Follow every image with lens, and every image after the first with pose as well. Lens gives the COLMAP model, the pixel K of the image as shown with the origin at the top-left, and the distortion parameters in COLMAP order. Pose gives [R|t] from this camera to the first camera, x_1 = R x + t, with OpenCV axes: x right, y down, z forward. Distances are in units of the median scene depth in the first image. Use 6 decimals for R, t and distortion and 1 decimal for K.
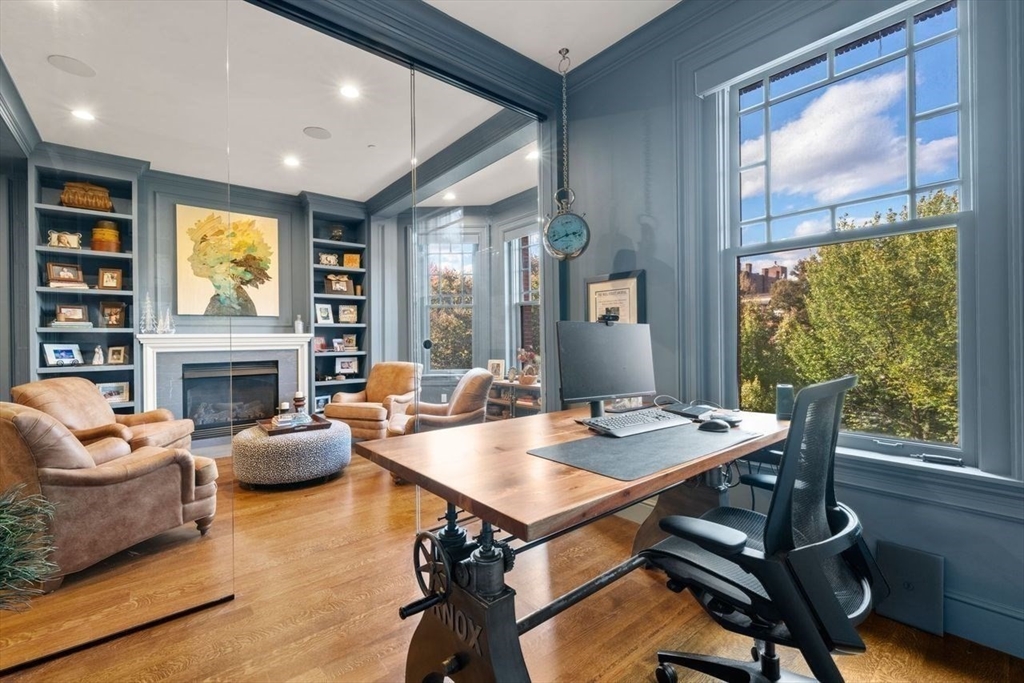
lens RADIAL K [[433.3, 0, 505.0], [0, 433.3, 336.1], [0, 0, 1]] dist [0.000033, 0.000388]
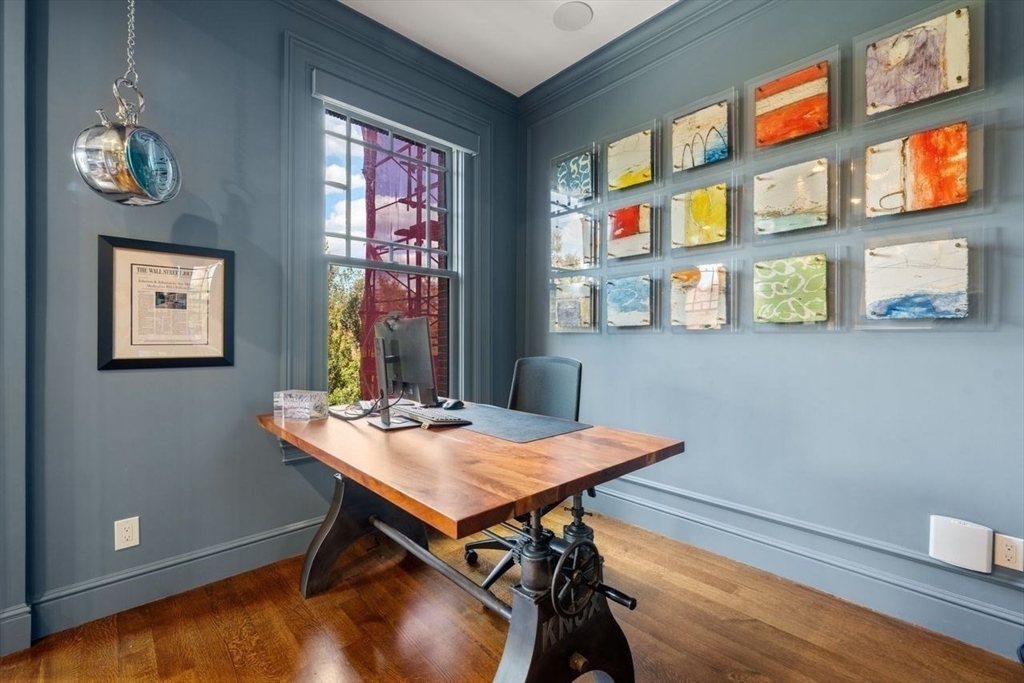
lens RADIAL K [[421.2, 0, 507.3], [0, 421.2, 344.7], [0, 0, 1]] dist [-0.003164, -0.000498]
pose [[-0.045799, 0.008456, 0.998915, -0.461315], [-0.000307, 0.999964, -0.008479, 0.022338], [-0.998951, -0.000695, -0.045795, 0.528808]]
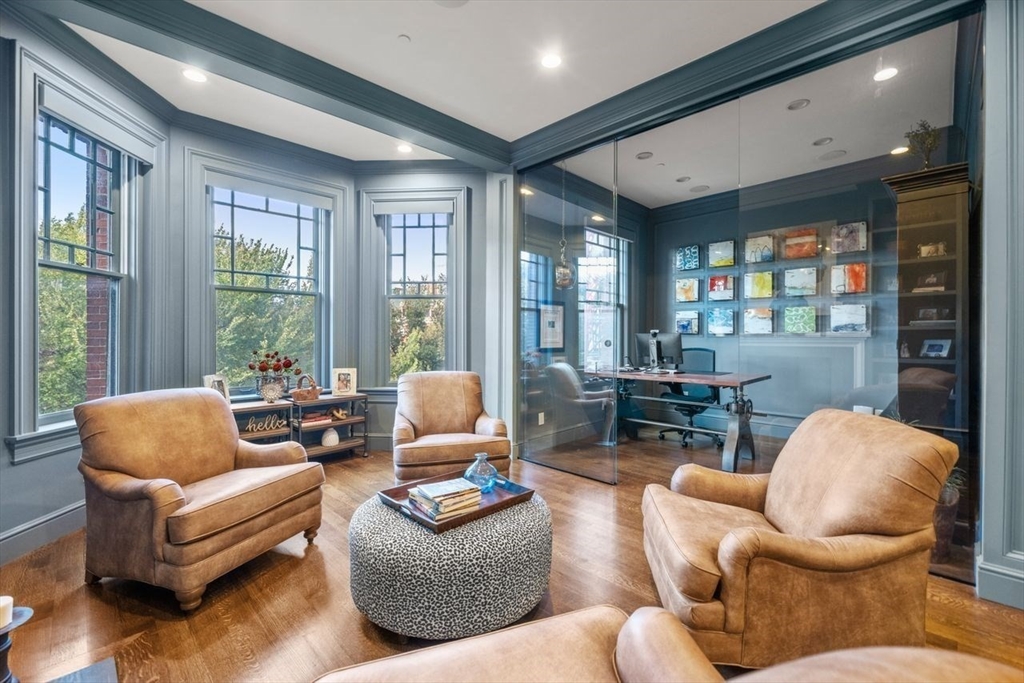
lens RADIAL K [[421.2, 0, 508.2], [0, 421.2, 341.0], [0, 0, 1]] dist [-0.003164, -0.000498]
pose [[-0.074579, 0.008525, 0.997179, -1.421564], [0.000618, 0.999964, -0.008503, 0.022970], [-0.997215, -0.000017, -0.074582, 1.360090]]
